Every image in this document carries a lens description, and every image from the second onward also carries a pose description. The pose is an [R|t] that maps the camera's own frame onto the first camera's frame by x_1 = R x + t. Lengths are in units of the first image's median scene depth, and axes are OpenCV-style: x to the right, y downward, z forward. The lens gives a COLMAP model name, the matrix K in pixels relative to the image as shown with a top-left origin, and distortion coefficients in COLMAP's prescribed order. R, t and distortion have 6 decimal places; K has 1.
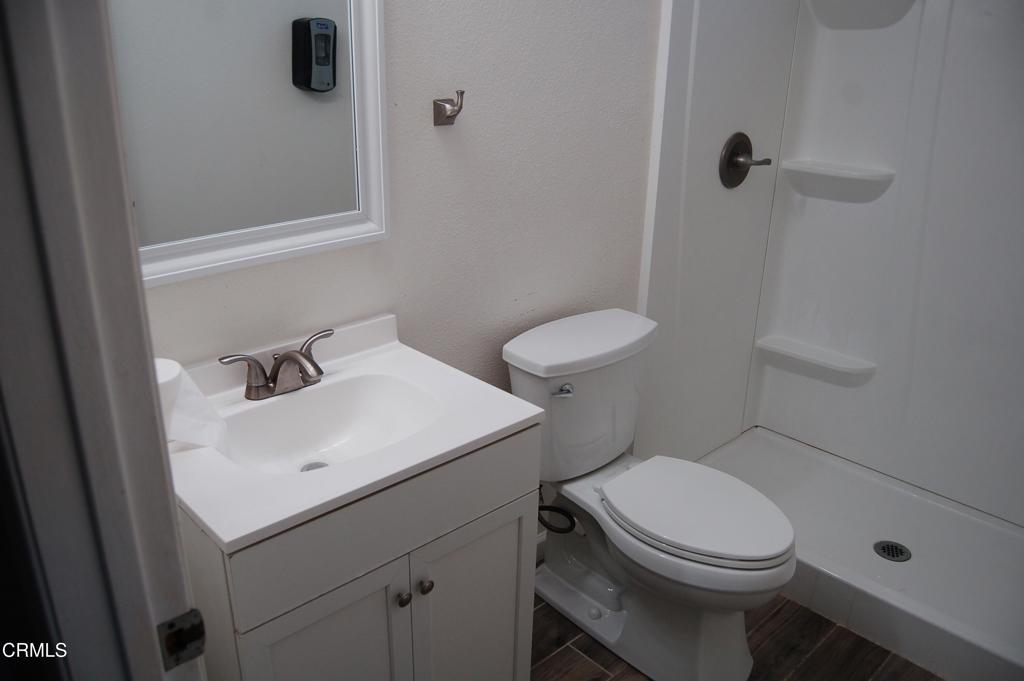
lens RADIAL K [[798.1, 0, 507.1], [0, 798.1, 346.3], [0, 0, 1]] dist [-0.081692, 0.009159]
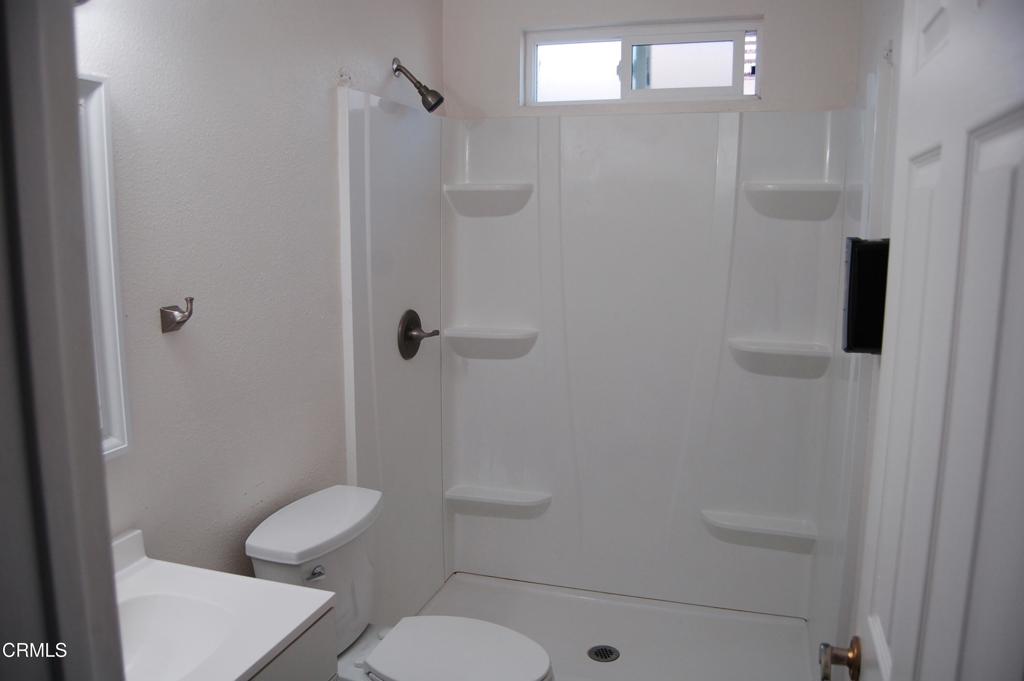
lens RADIAL K [[798.1, 0, 507.1], [0, 798.1, 346.3], [0, 0, 1]] dist [-0.081692, 0.009159]
pose [[0.876921, -0.092196, 0.471709, -0.145823], [0.186307, 0.969901, -0.156783, -0.020303], [-0.443057, 0.225369, 0.867703, -0.040792]]
